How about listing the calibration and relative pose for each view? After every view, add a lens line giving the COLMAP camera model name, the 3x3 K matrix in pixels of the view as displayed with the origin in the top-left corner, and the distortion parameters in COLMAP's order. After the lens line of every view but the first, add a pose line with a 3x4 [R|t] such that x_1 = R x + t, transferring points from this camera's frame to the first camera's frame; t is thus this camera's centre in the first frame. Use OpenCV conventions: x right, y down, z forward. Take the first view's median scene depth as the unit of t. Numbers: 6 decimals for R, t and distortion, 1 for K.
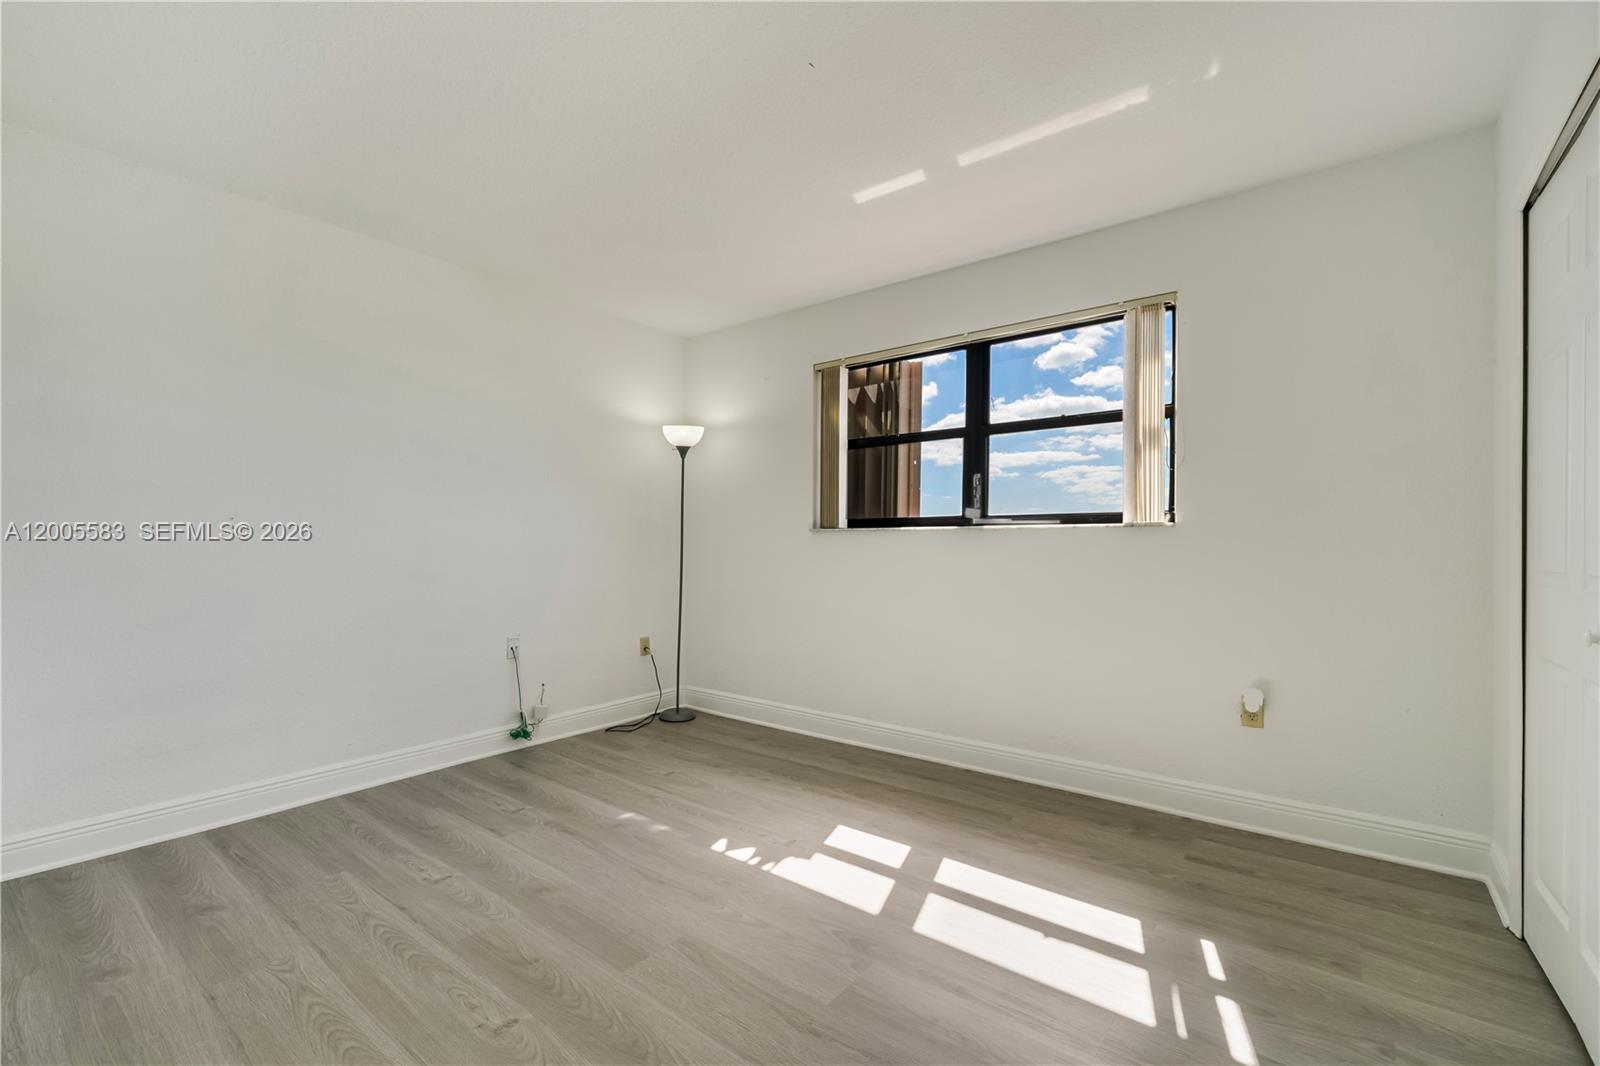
lens RADIAL K [[665.9, 0, 800.0], [0, 665.9, 533.0], [0, 0, 1]] dist [0.000566, 0.000119]
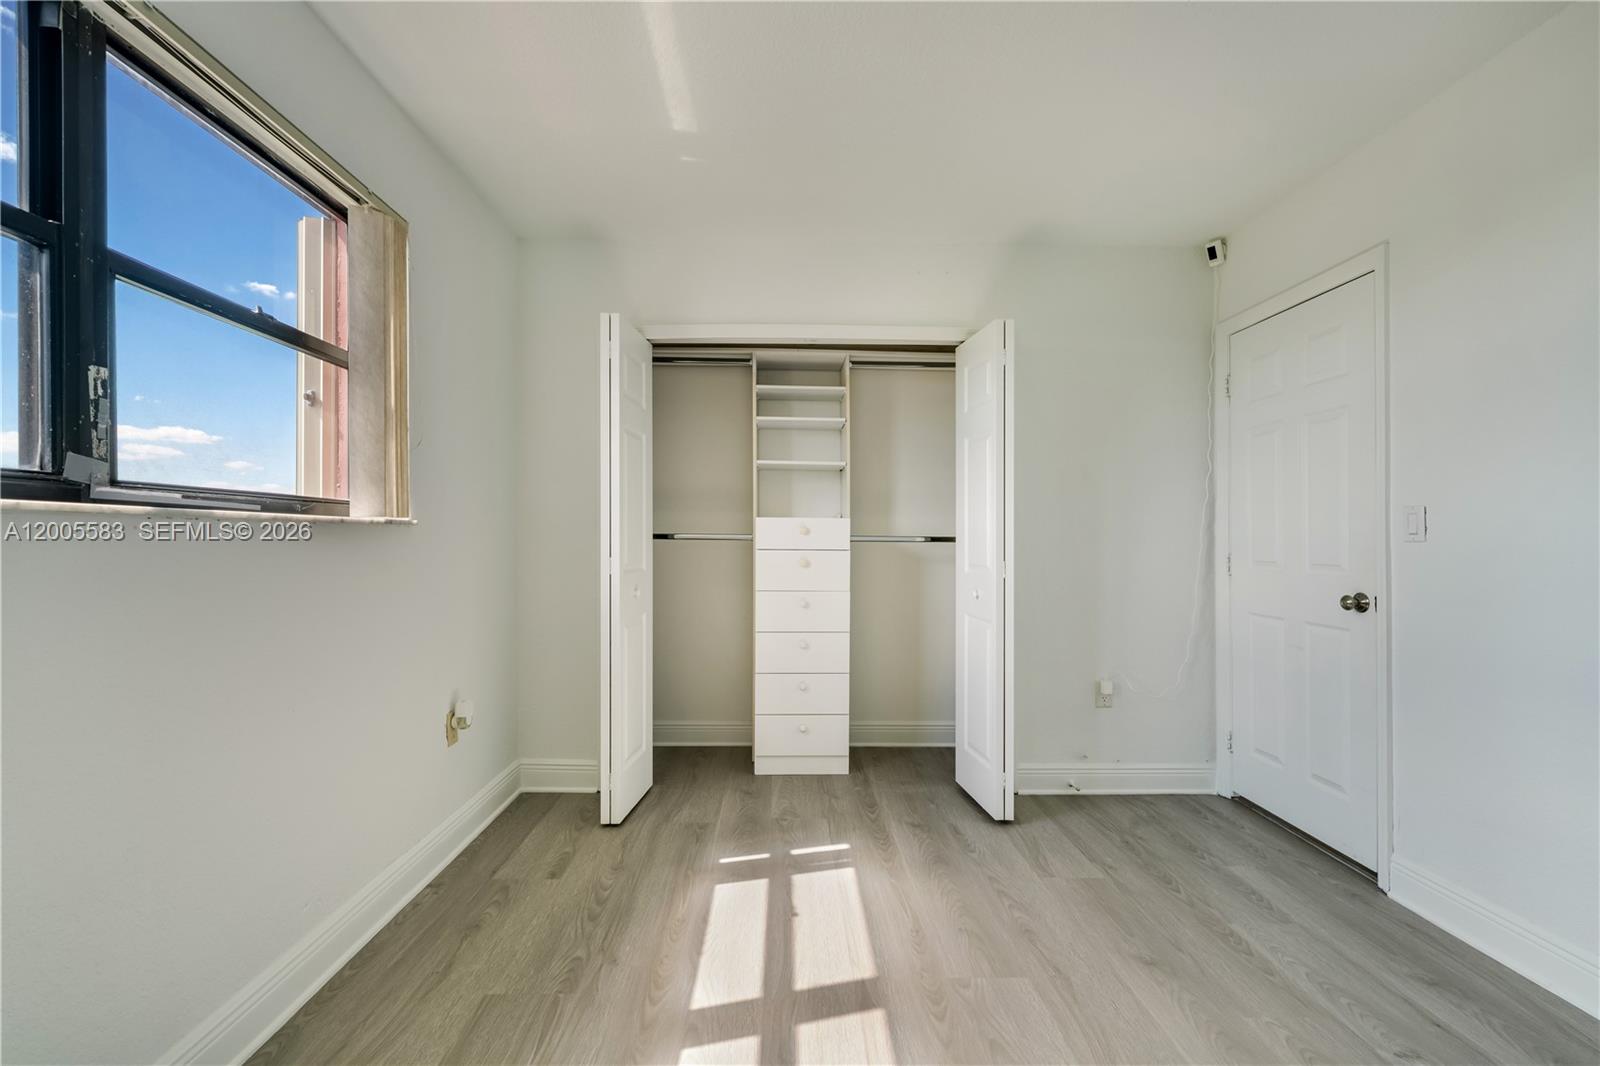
lens RADIAL K [[694.9, 0, 800.0], [0, 694.9, 533.0], [0, 0, 1]] dist [-0.000252, 0.000317]
pose [[-0.630089, -0.005241, 0.776505, -0.444918], [-0.029135, 0.999433, -0.016895, 0.000267], [-0.775976, -0.033269, -0.629885, 1.483595]]
